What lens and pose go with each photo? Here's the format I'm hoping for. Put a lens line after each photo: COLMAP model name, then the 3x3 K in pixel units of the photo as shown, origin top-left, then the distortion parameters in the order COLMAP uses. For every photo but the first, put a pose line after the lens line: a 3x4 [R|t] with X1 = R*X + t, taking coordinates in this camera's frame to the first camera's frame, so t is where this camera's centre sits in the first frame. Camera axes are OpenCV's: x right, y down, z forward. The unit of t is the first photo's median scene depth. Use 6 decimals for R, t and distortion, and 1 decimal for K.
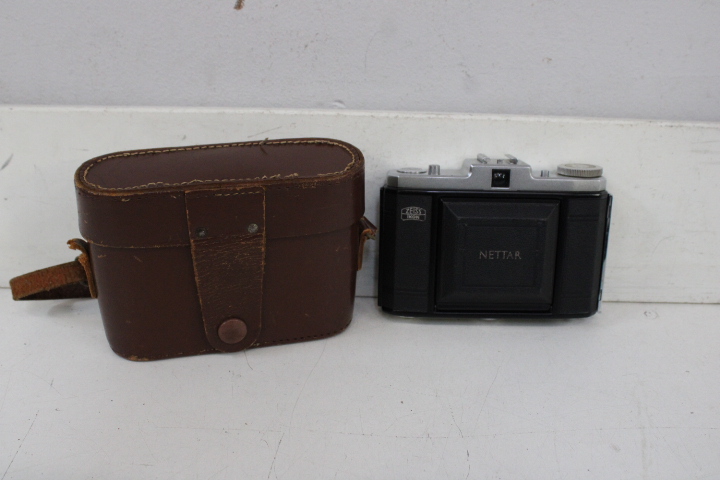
lens RADIAL K [[783.7, 0, 360.0], [0, 783.7, 240.0], [0, 0, 1]] dist [-0.083457, 0.052581]
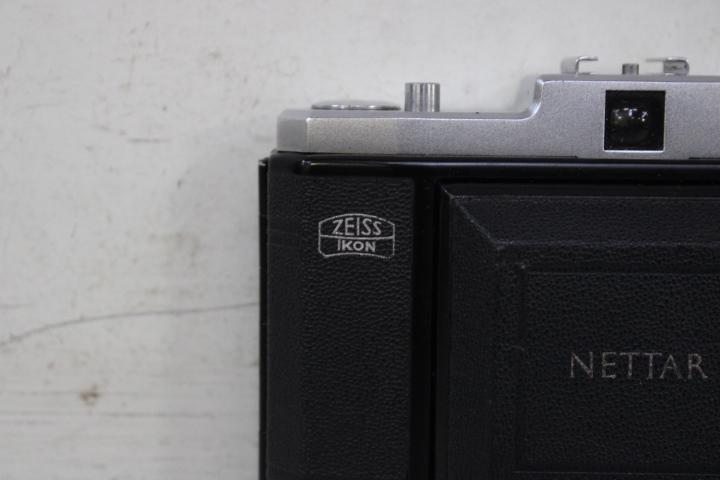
lens RADIAL K [[1469.0, 0, 360.0], [0, 1469.0, 240.0], [0, 0, 1]] dist [0.016817, -0.038590]
pose [[0.999822, -0.003930, -0.018466, 0.078061], [0.001966, 0.994449, -0.105204, 0.029353], [0.018776, 0.105149, 0.994279, 0.402921]]
